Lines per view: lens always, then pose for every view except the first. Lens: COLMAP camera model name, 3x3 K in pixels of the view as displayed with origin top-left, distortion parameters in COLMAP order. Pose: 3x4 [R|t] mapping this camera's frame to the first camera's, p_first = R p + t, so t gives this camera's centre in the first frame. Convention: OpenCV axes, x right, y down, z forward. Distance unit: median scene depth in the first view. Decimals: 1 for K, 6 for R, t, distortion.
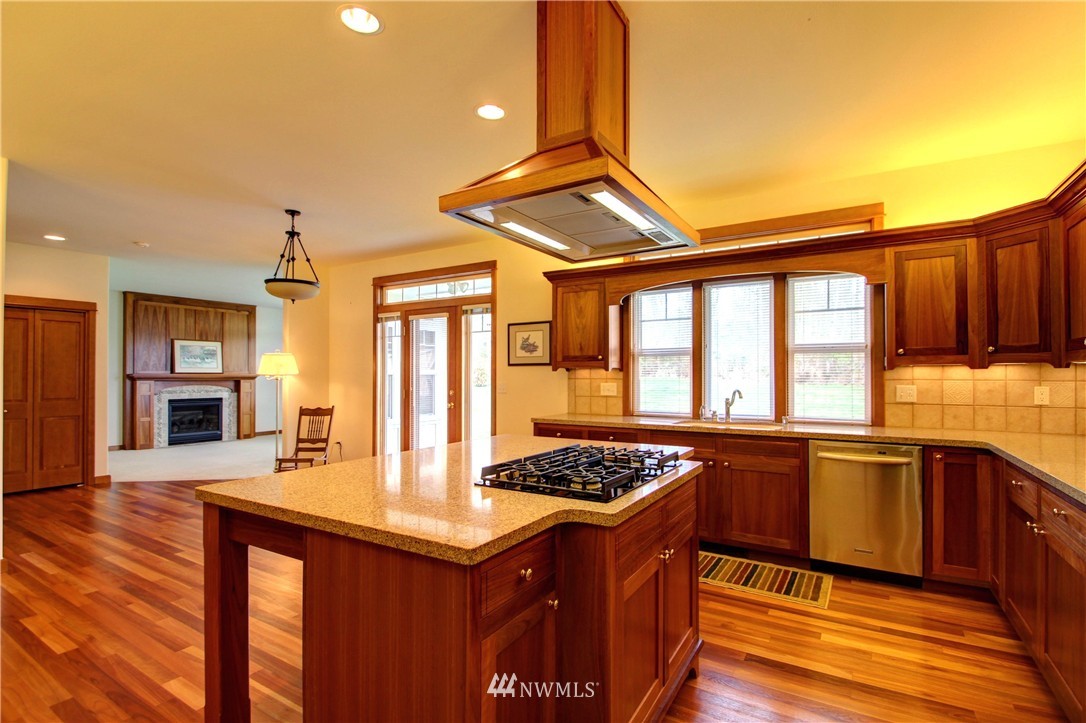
lens RADIAL K [[500.6, 0, 544.0], [0, 500.6, 367.1], [0, 0, 1]] dist [-0.000063, -0.007594]
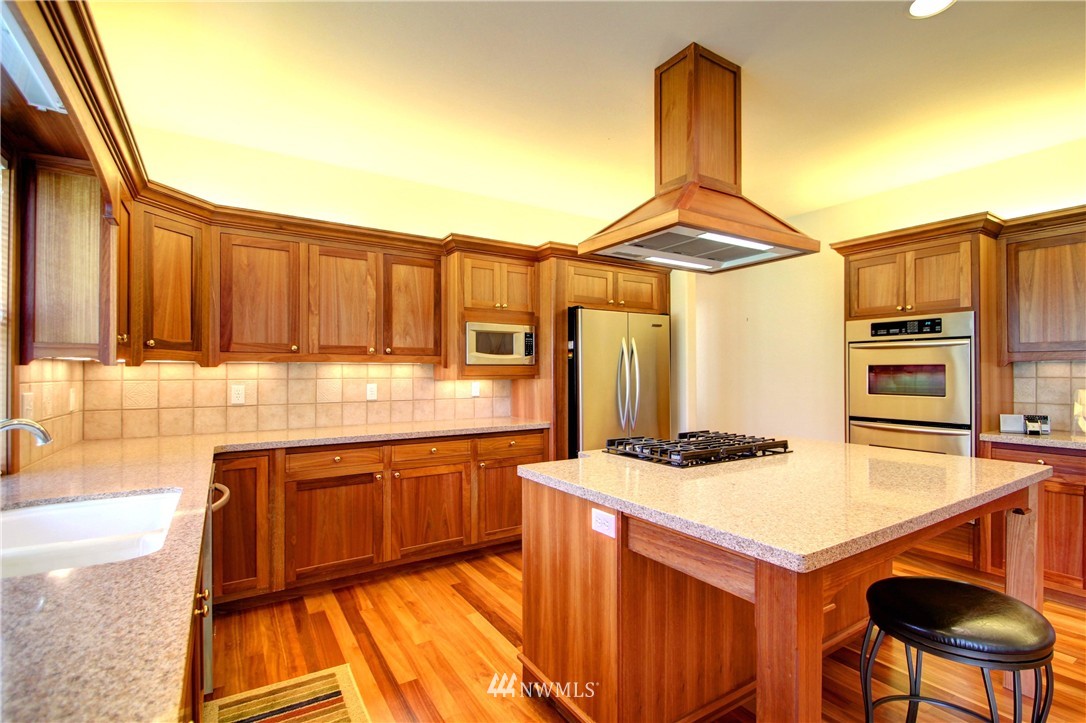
lens RADIAL K [[500.6, 0, 539.3], [0, 500.6, 372.7], [0, 0, 1]] dist [-0.000063, -0.007594]
pose [[-0.900640, -0.001926, 0.434562, -0.045728], [-0.009207, 0.999850, -0.014652, 0.015621], [-0.434469, -0.017197, -0.900523, 1.163747]]
